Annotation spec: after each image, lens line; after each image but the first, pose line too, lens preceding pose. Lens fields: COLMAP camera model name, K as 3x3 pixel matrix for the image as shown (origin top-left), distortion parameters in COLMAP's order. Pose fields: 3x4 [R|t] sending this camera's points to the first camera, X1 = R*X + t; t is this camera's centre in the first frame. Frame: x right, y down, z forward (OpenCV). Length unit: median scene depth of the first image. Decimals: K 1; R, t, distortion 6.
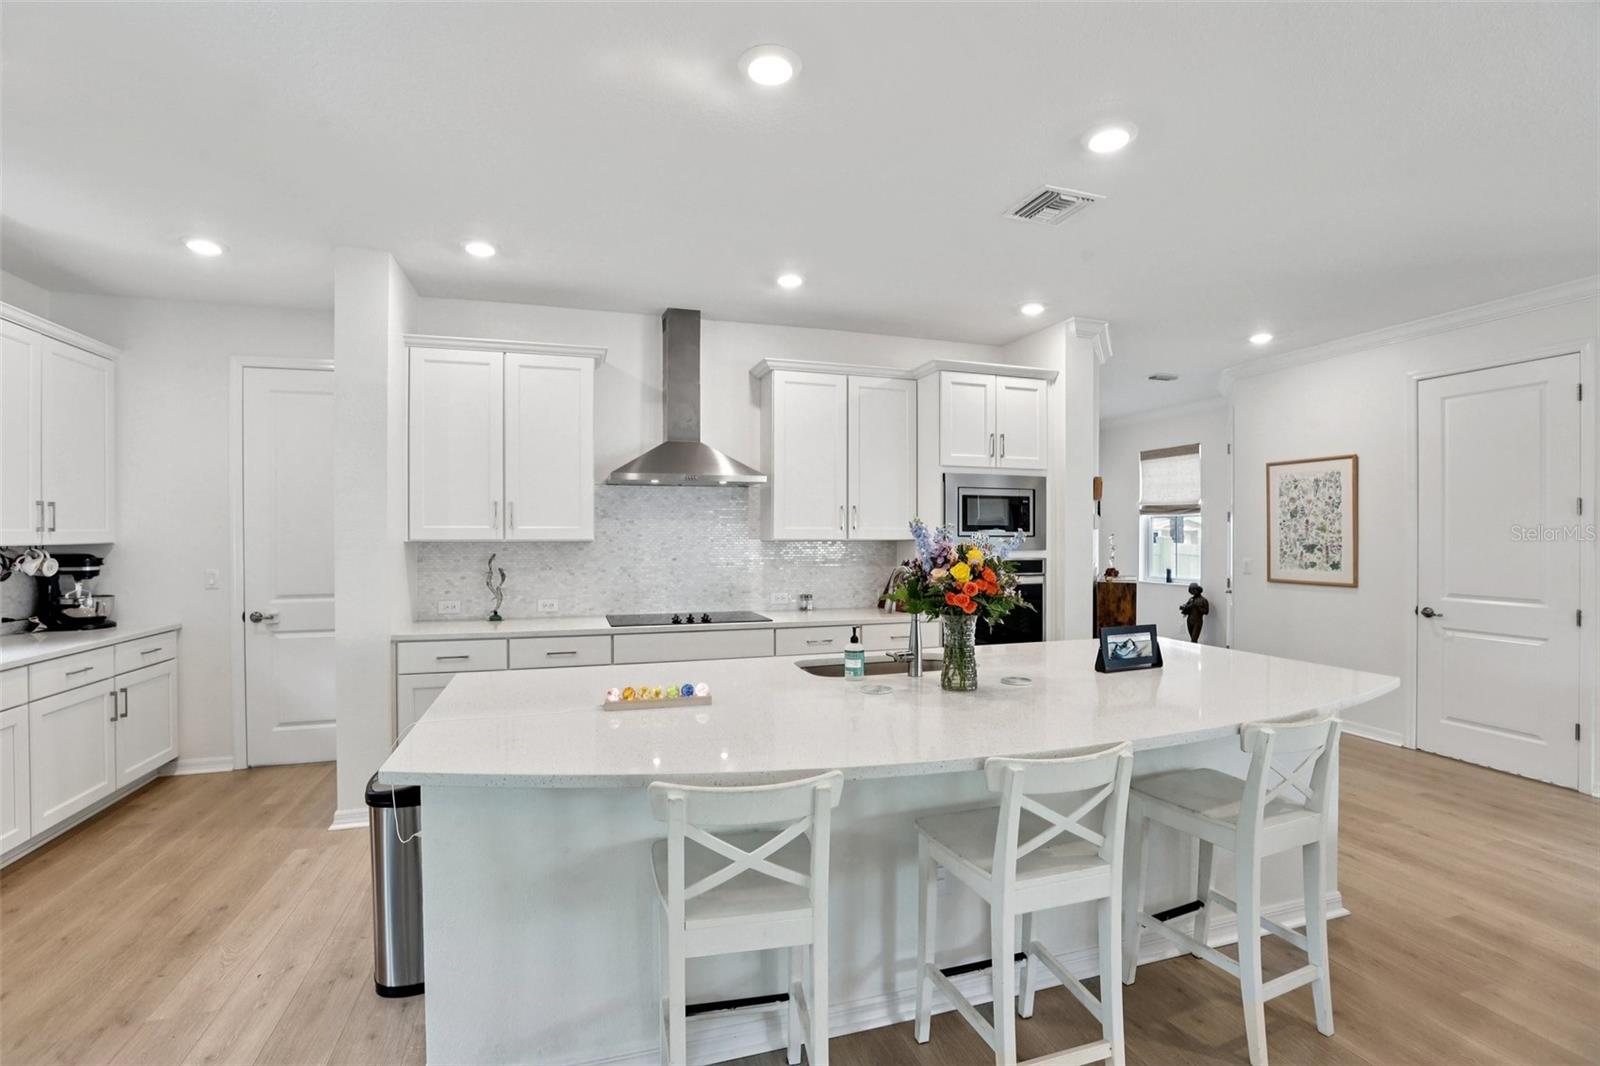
lens RADIAL K [[722.8, 0, 793.5], [0, 722.8, 535.8], [0, 0, 1]] dist [-0.055918, 0.021133]
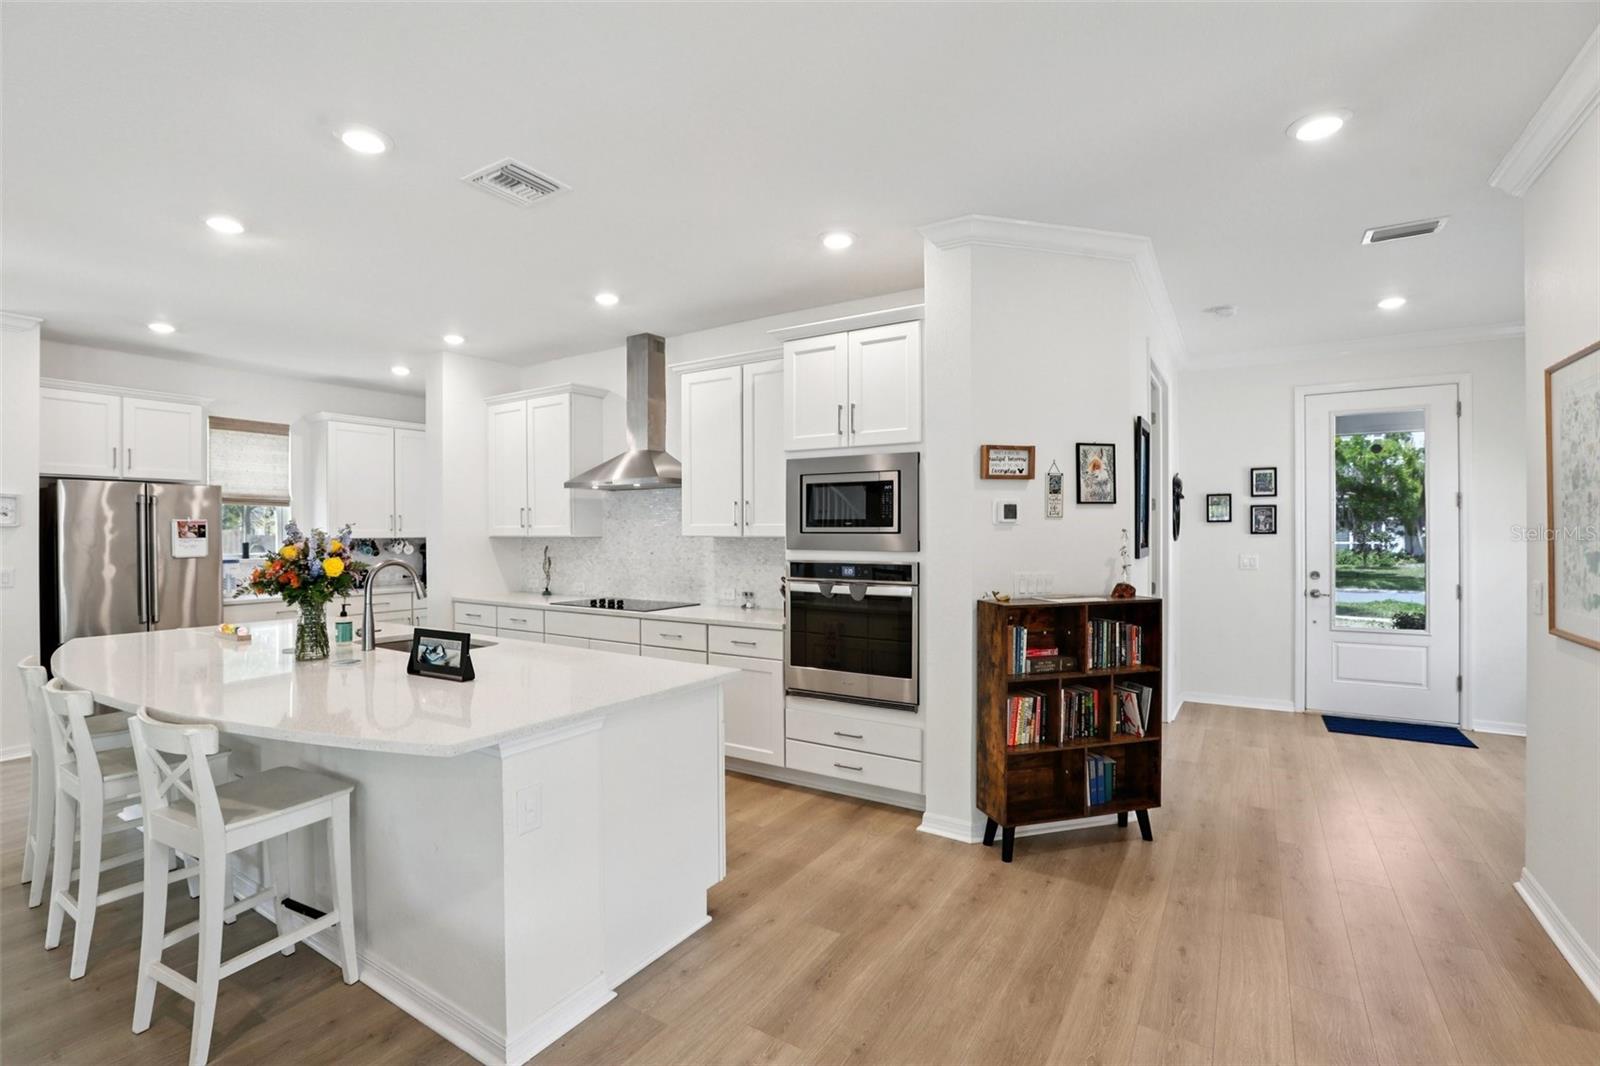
lens RADIAL K [[727.9, 0, 792.6], [0, 727.9, 533.7], [0, 0, 1]] dist [-0.055439, 0.020910]
pose [[0.642812, 0.000379, -0.766024, 0.859073], [0.002036, 0.999996, 0.002203, -0.000585], [0.766021, -0.002976, 0.642808, 0.434505]]
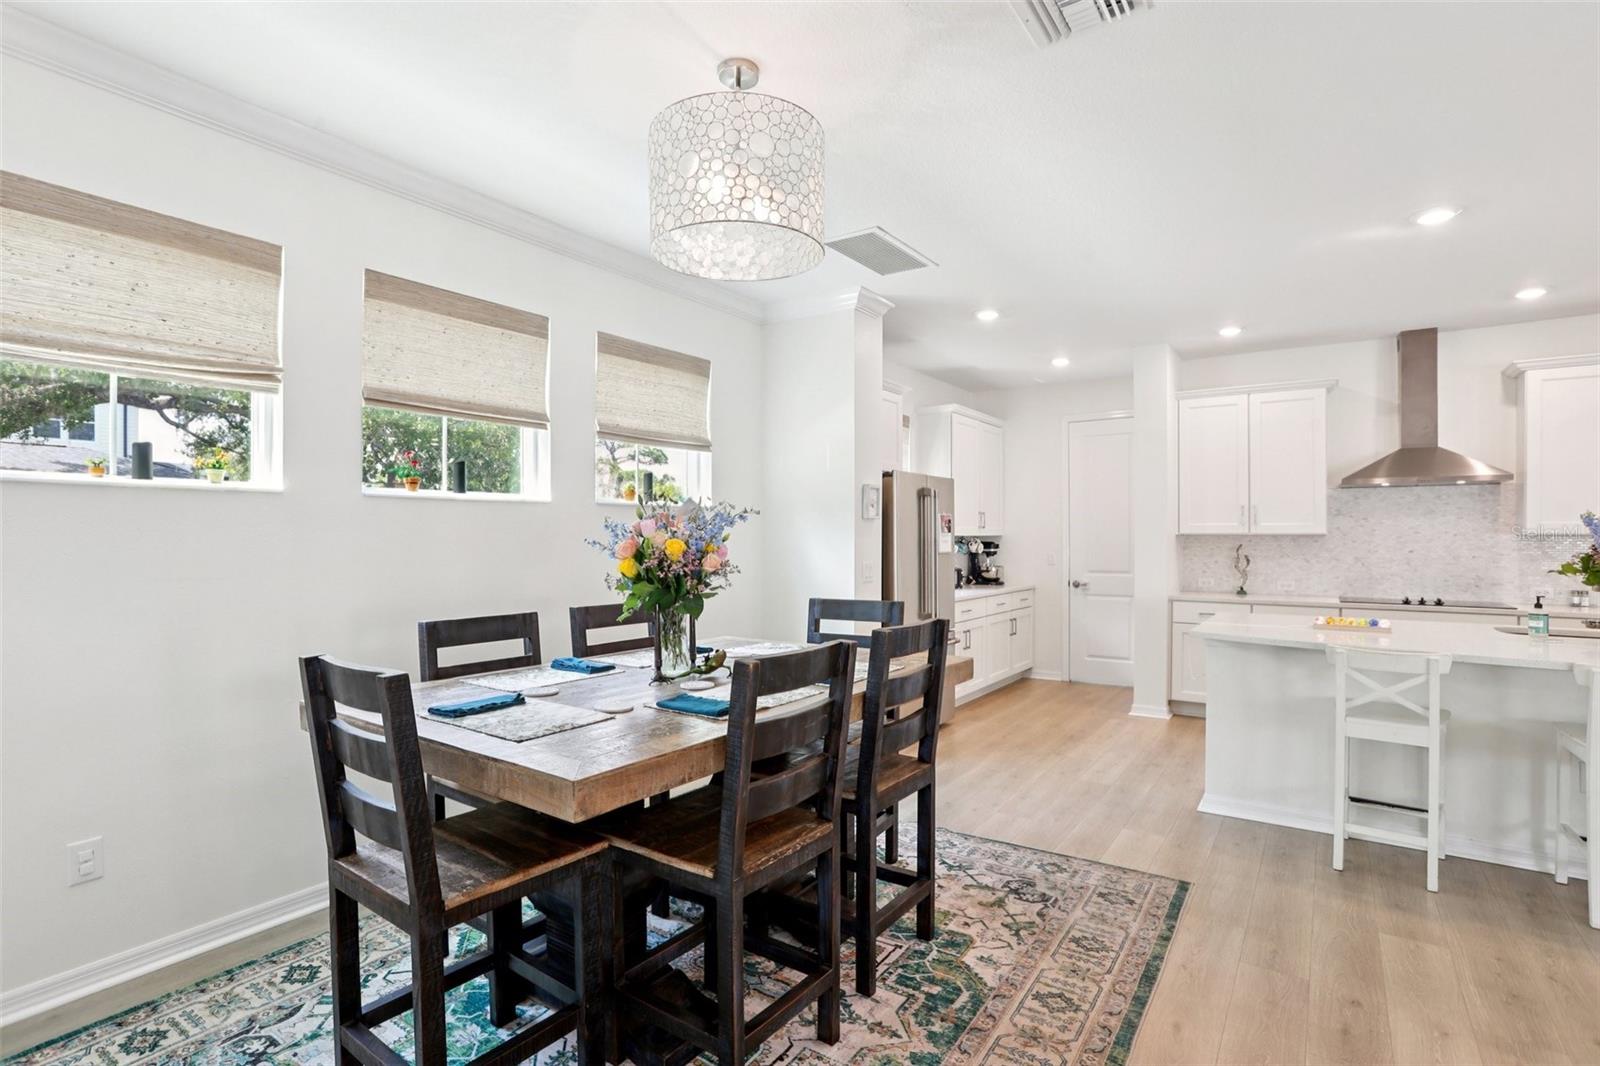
lens RADIAL K [[780.8, 0, 795.5], [0, 780.8, 541.1], [0, 0, 1]] dist [-0.042767, 0.018338]
pose [[0.612212, 0.005854, -0.790672, 0.191006], [-0.003647, 0.999983, 0.004580, 0.014354], [0.790685, 0.000080, 0.612223, -0.488998]]
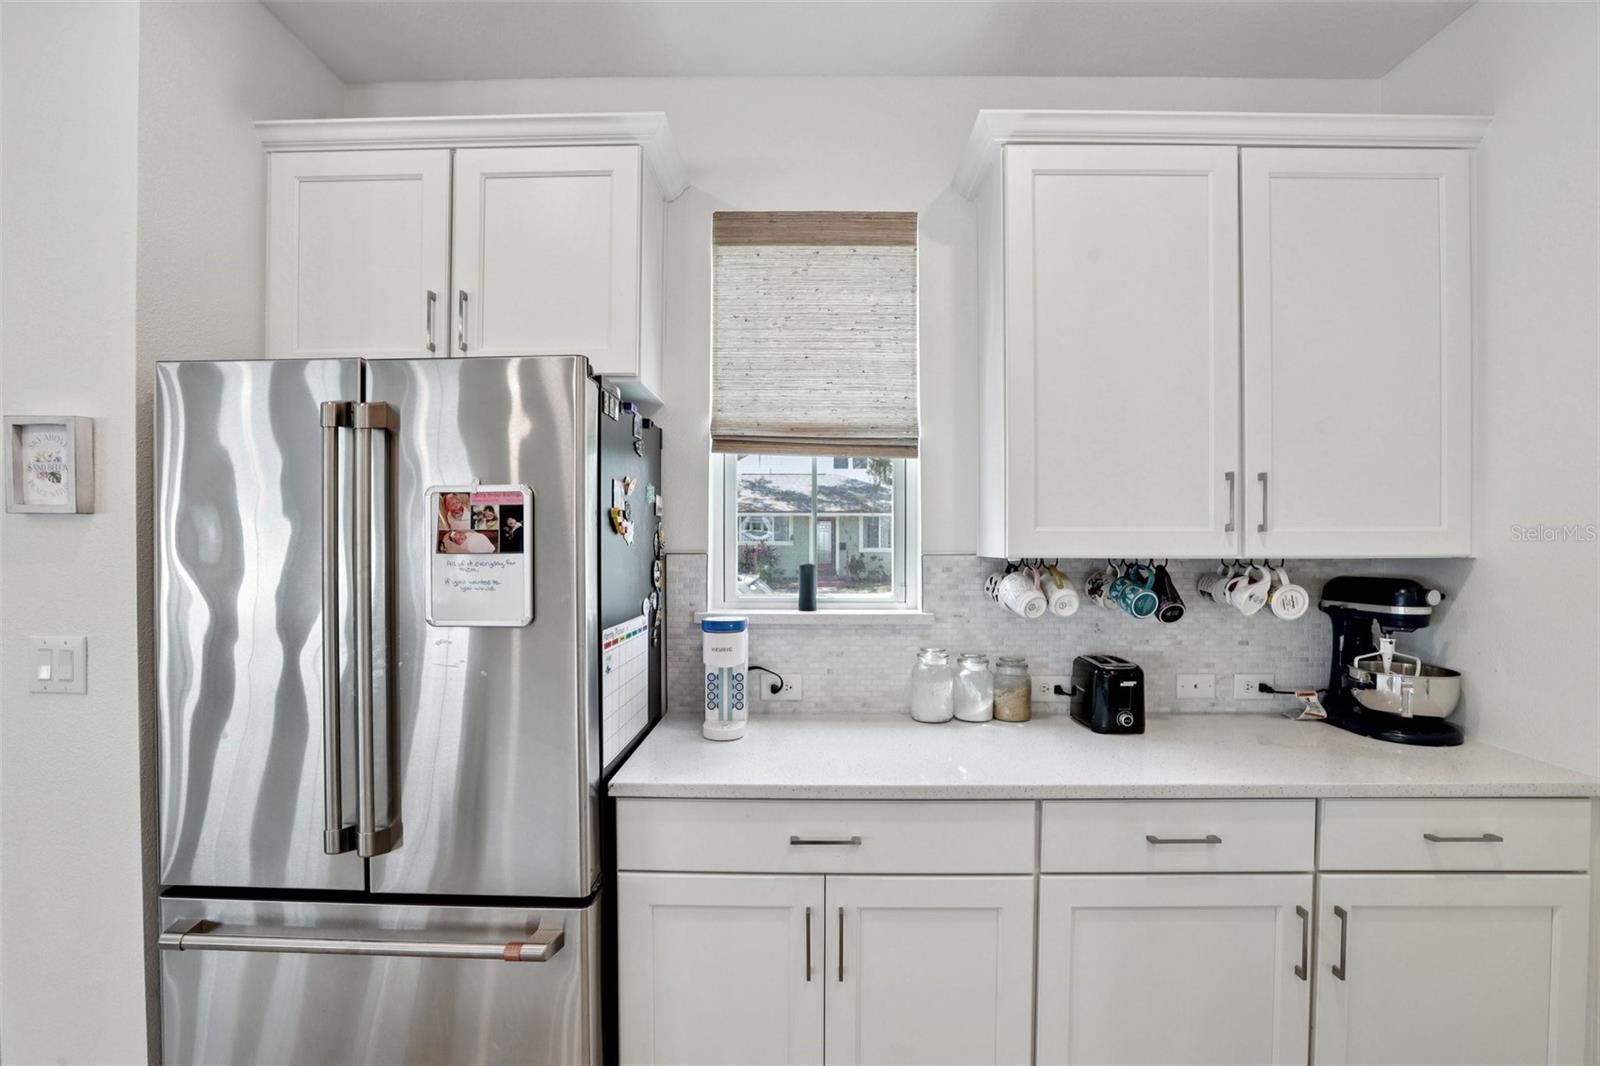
lens RADIAL K [[728.5, 0, 798.7], [0, 728.5, 543.8], [0, 0, 1]] dist [-0.058273, 0.021574]
pose [[-0.317388, 0.006480, -0.948273, -0.362765], [-0.003806, 0.999960, 0.008107, -0.000588], [0.948288, 0.006182, -0.317351, 0.650234]]
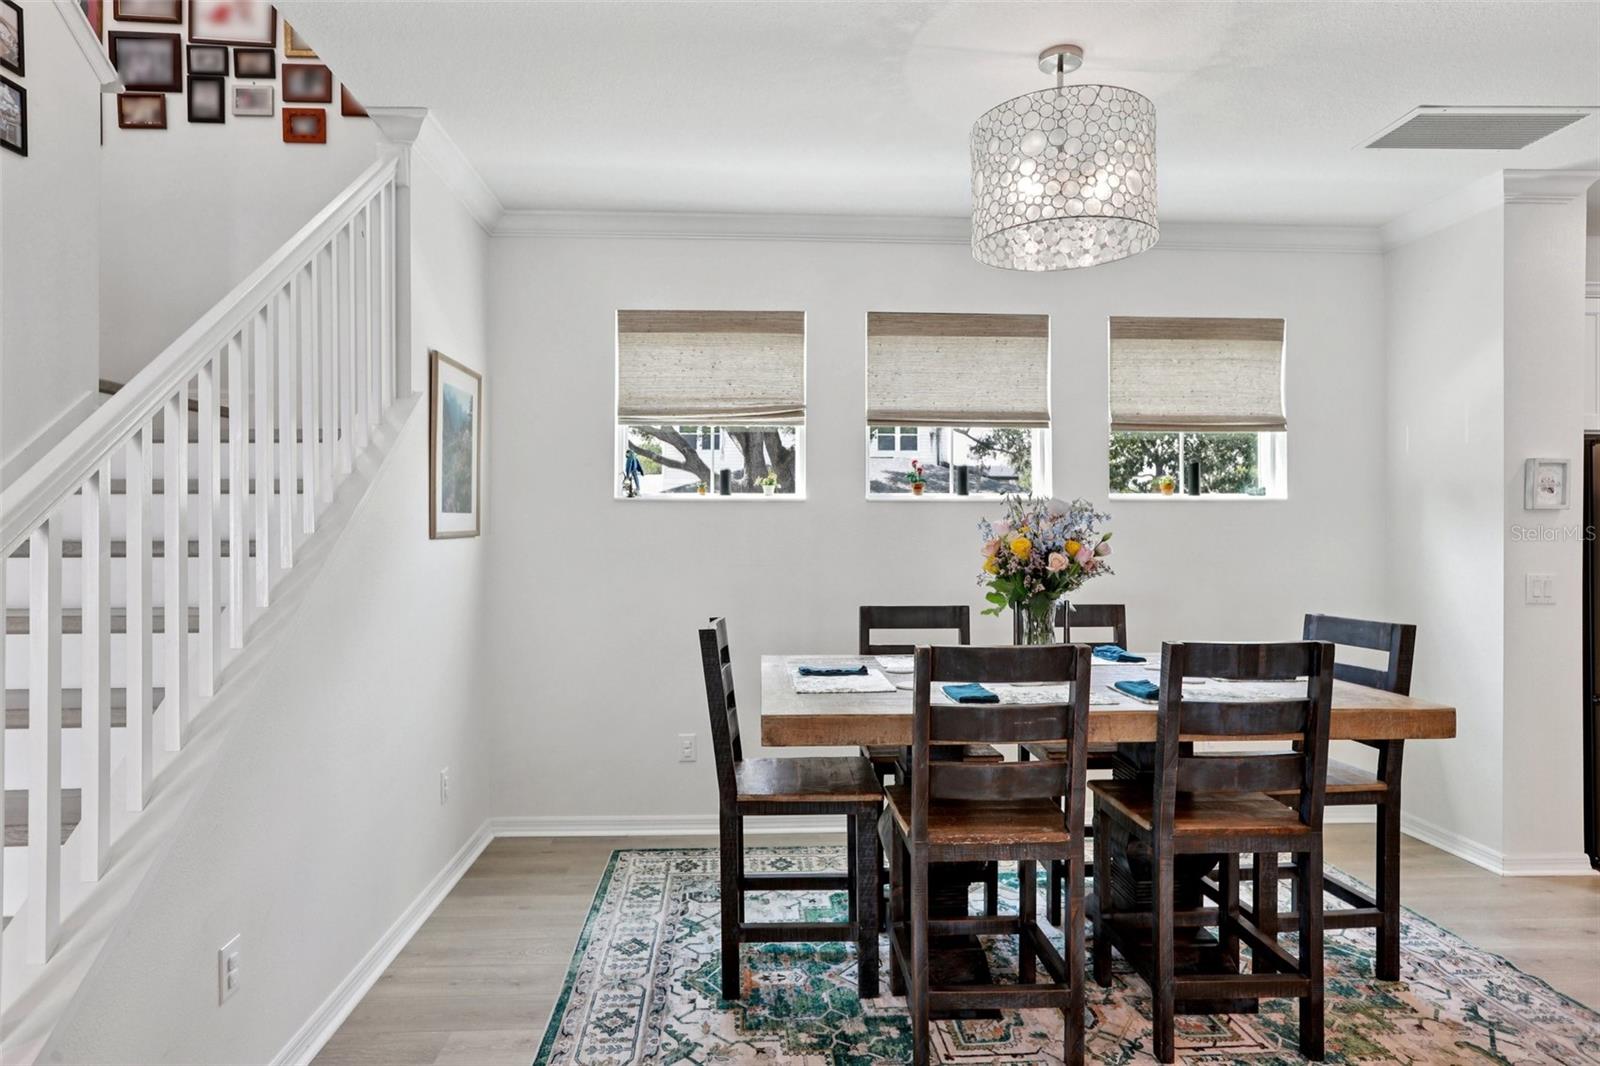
lens RADIAL K [[923.1, 0, 786.5], [0, 923.1, 533.8], [0, 0, 1]] dist [-0.037317, 0.033178]
pose [[-0.249862, 0.000455, -0.968281, 0.380392], [-0.005185, 0.999985, 0.001808, 0.012353], [0.968268, 0.005472, -0.249856, -0.224604]]
